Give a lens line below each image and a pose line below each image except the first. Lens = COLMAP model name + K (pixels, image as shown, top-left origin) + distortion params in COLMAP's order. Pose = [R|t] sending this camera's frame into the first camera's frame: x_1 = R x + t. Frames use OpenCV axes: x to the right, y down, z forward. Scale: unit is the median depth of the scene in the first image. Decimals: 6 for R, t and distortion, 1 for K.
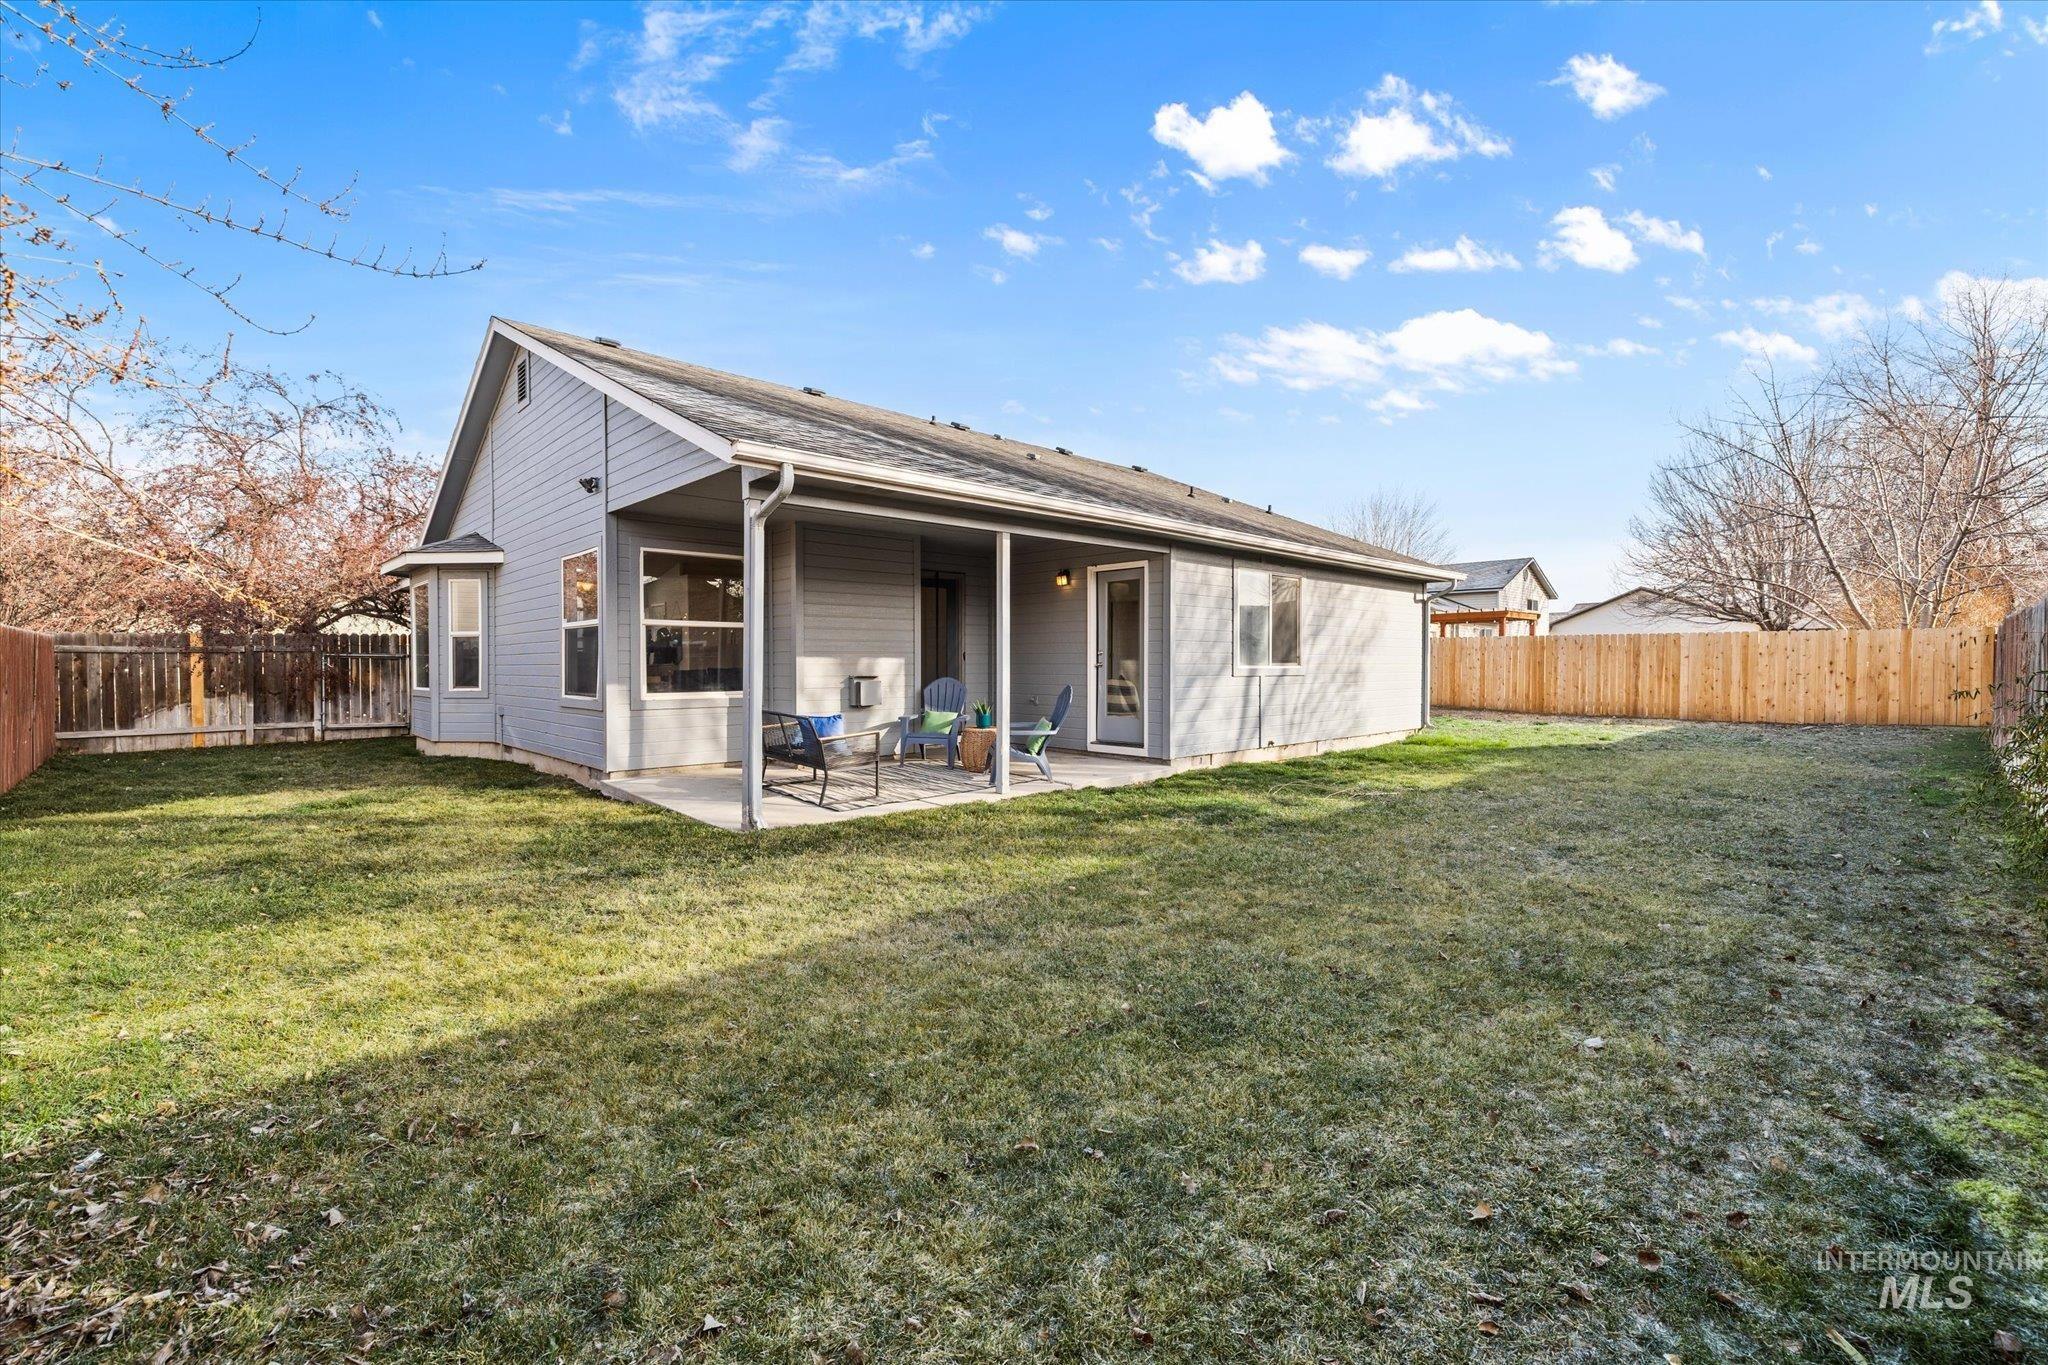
lens RADIAL K [[870.5, 0, 1024.2], [0, 870.5, 678.2], [0, 0, 1]] dist [0.001204, 0.000021]
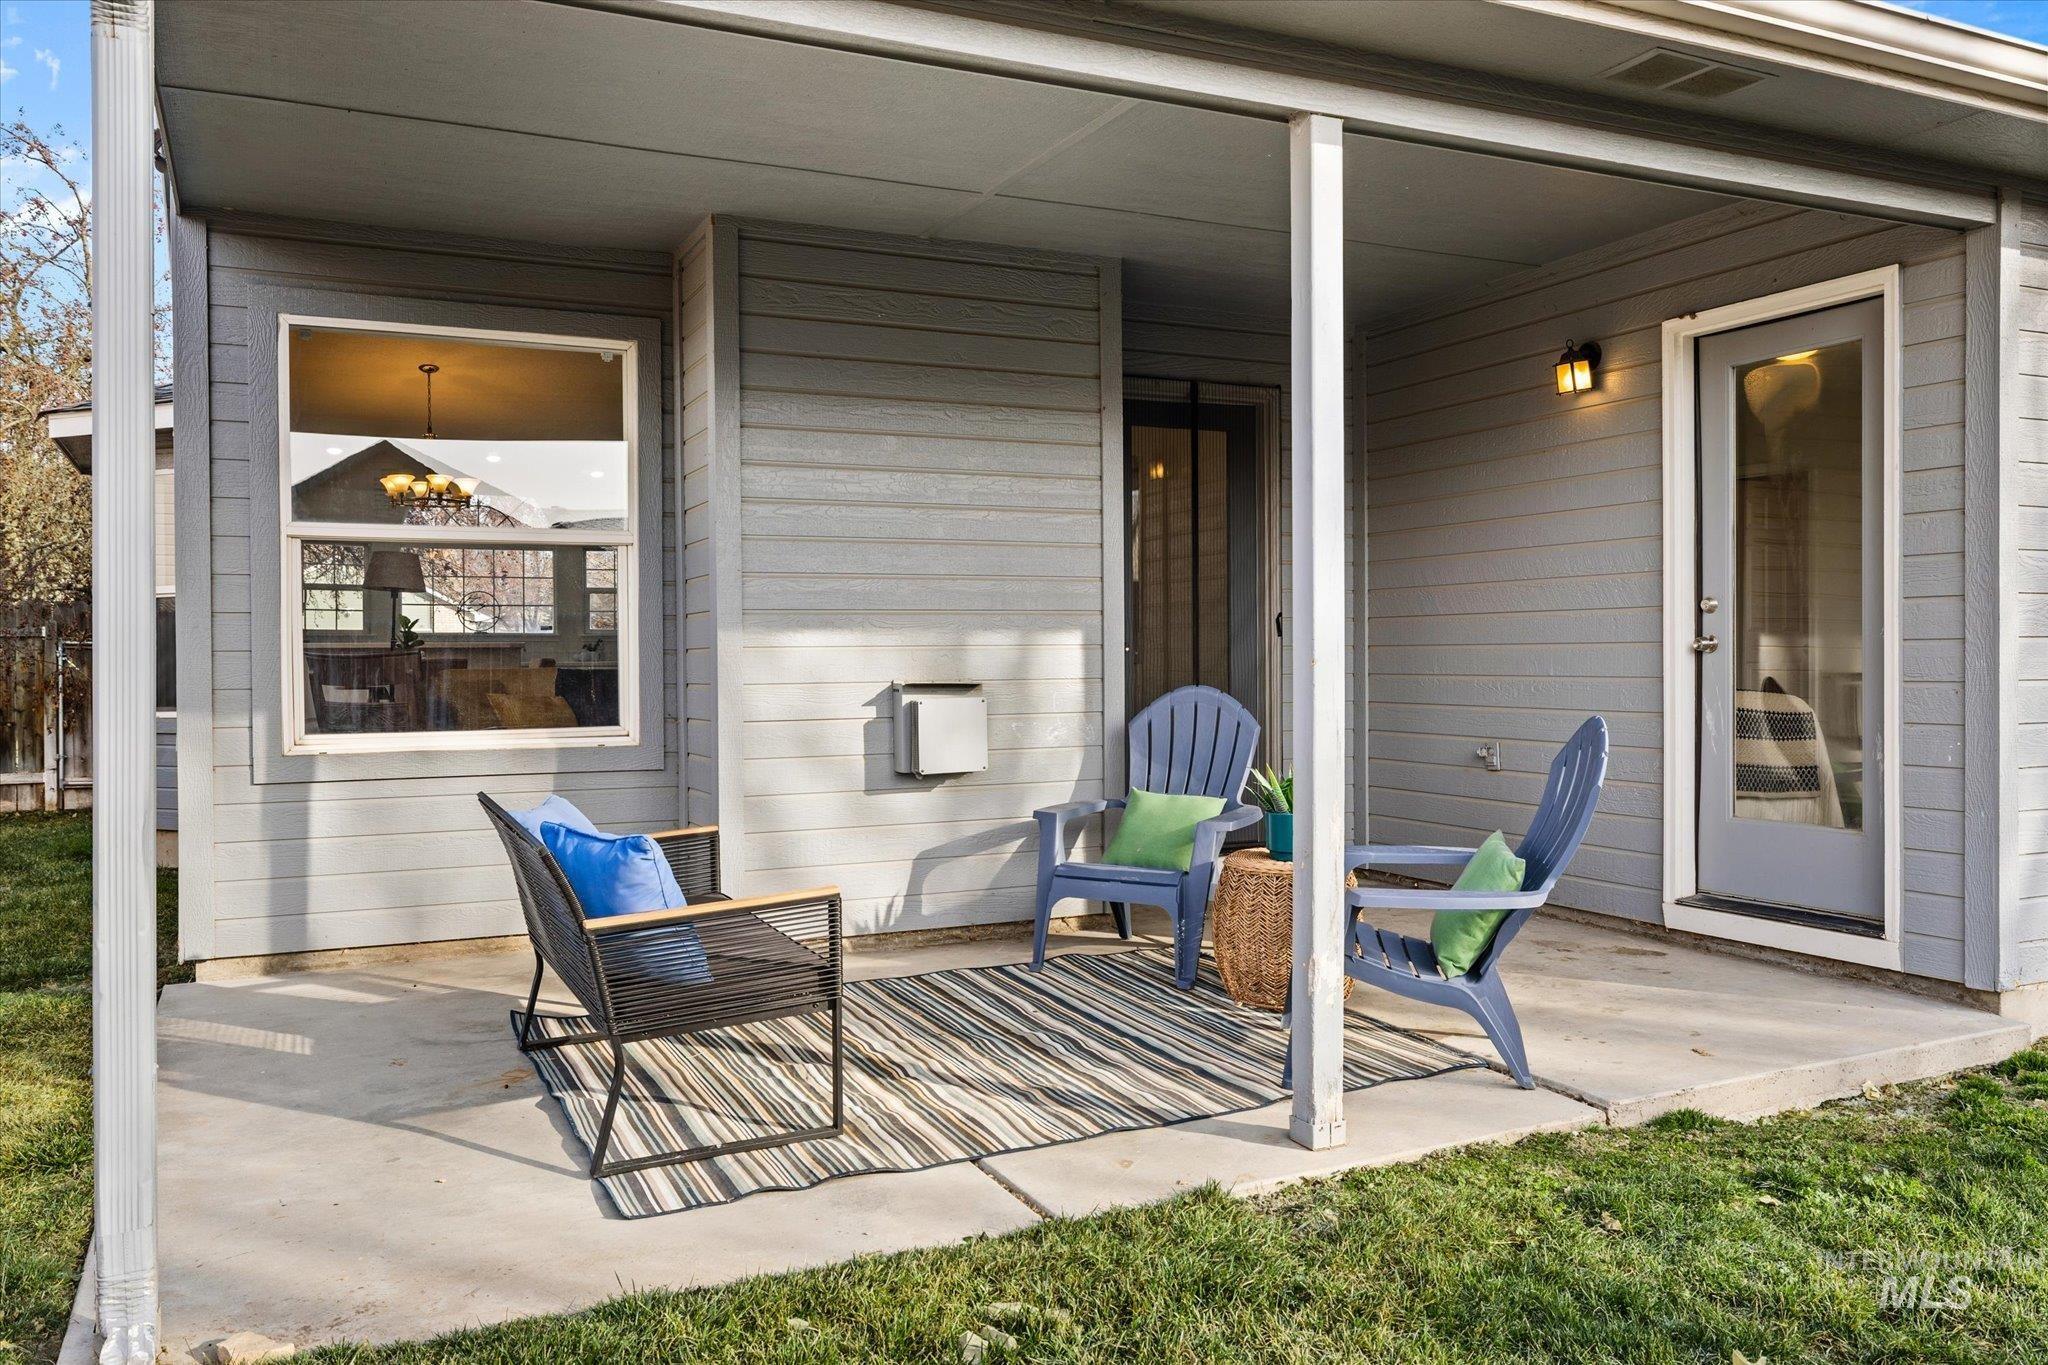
lens RADIAL K [[1526.3, 0, 1013.9], [0, 1526.3, 683.4], [0, 0, 1]] dist [0.000982, 0.000240]
pose [[0.949274, -0.002378, -0.314441, 0.026089], [0.002018, 0.999997, -0.001471, -0.001279], [0.314444, 0.000762, 0.949276, 0.442686]]
